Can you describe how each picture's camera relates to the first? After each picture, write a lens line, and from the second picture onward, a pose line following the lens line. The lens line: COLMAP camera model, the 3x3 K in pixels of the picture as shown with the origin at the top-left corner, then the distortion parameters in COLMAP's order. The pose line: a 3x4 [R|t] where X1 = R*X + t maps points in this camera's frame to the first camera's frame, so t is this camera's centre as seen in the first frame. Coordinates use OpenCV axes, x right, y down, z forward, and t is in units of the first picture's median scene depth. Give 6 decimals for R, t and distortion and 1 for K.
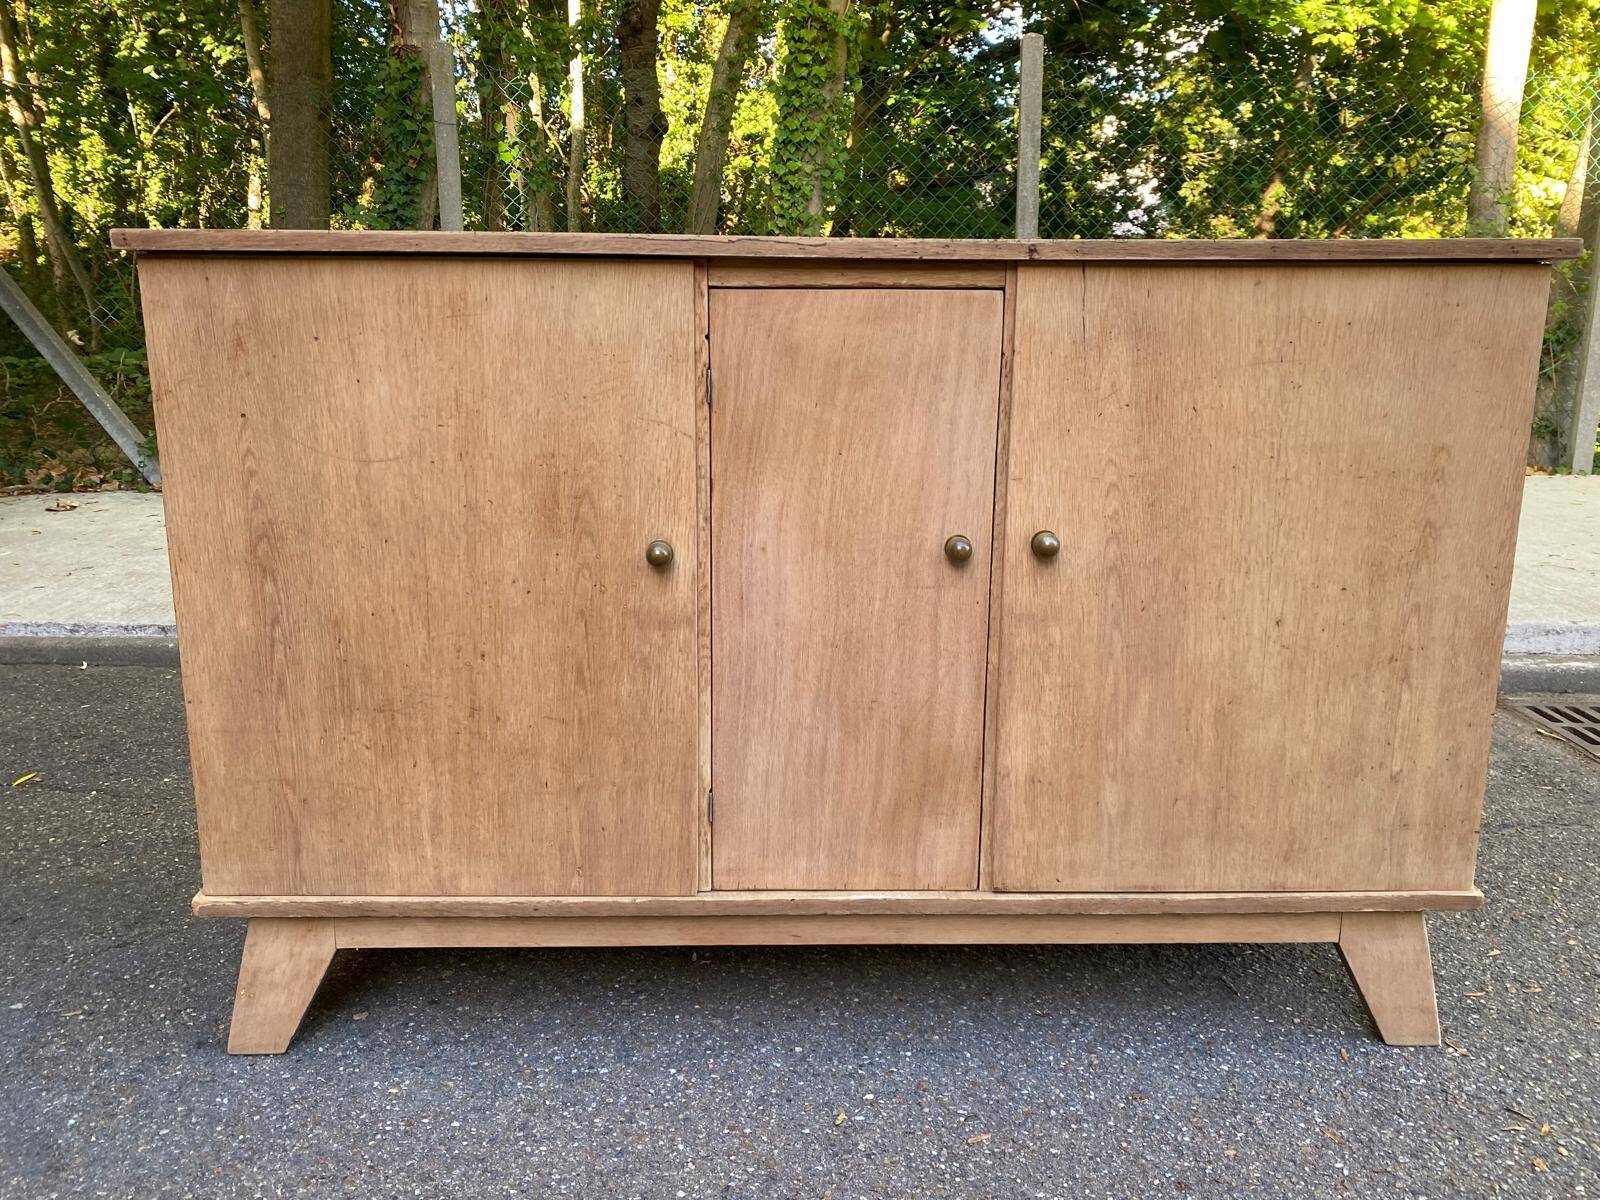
lens RADIAL K [[1218.3, 0, 803.3], [0, 1218.3, 582.9], [0, 0, 1]] dist [0.025150, -0.024547]
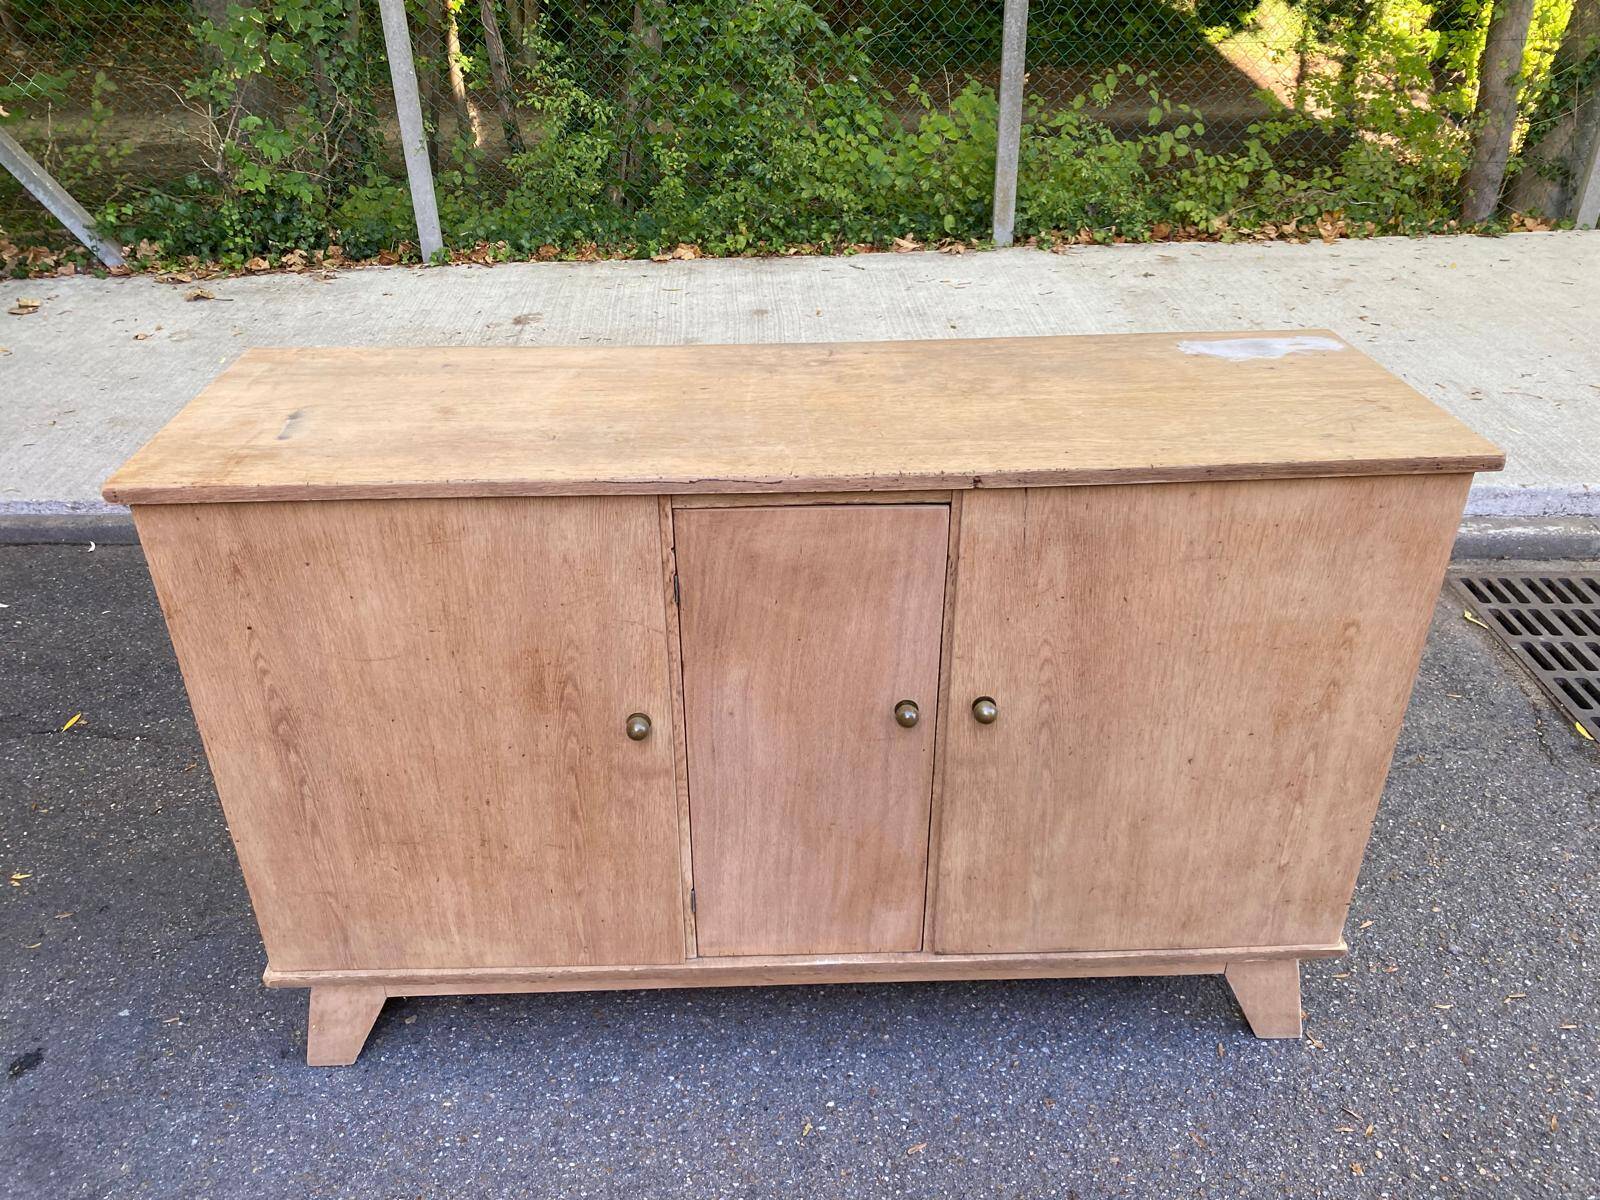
lens RADIAL K [[1218.3, 0, 786.6], [0, 1218.3, 598.3], [0, 0, 1]] dist [0.025150, -0.024547]
pose [[0.999856, -0.016440, -0.004183, 0.023720], [0.016935, 0.952939, 0.302689, -0.458019], [-0.000990, -0.302717, 0.953080, -0.028185]]
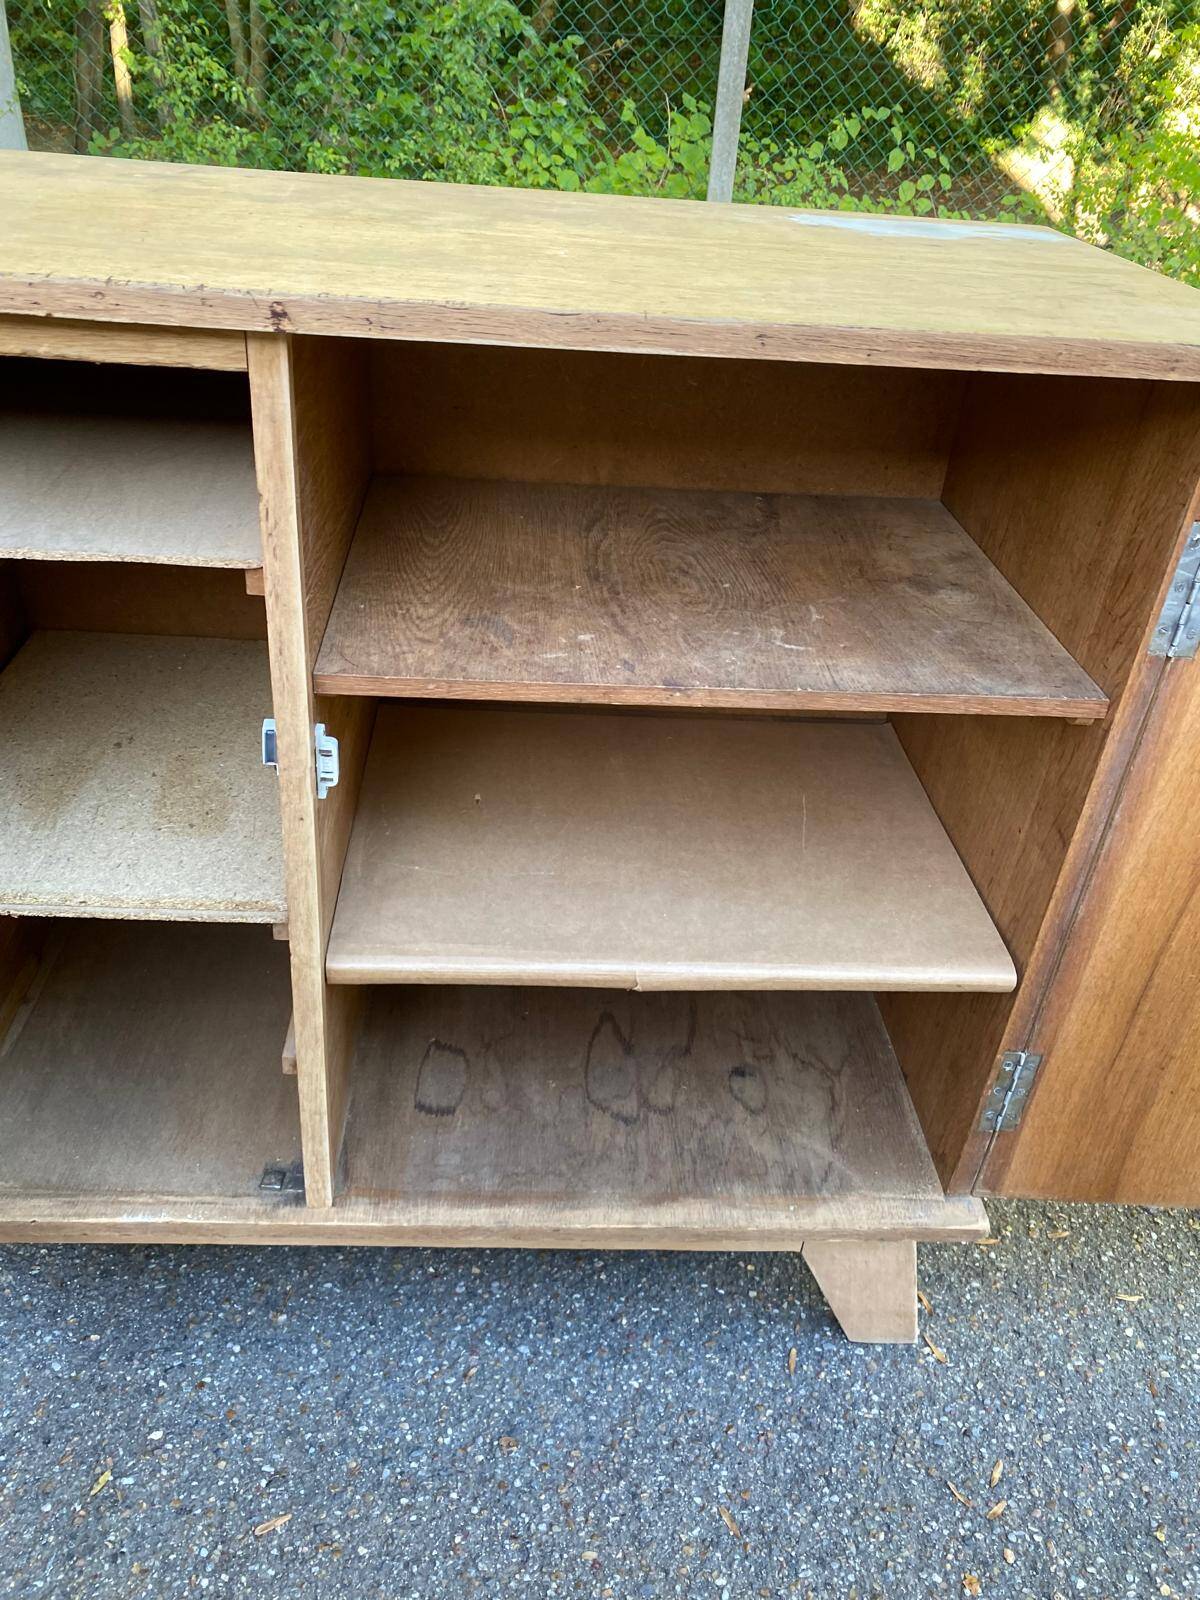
lens RADIAL K [[1218.3, 0, 590.2], [0, 1218.3, 790.4], [0, 0, 1]] dist [0.025150, -0.024547]
pose [[0.997628, 0.045313, 0.051809, 0.275499], [-0.060828, 0.932672, 0.355559, -0.255515], [-0.032210, -0.357867, 0.933217, 0.429817]]
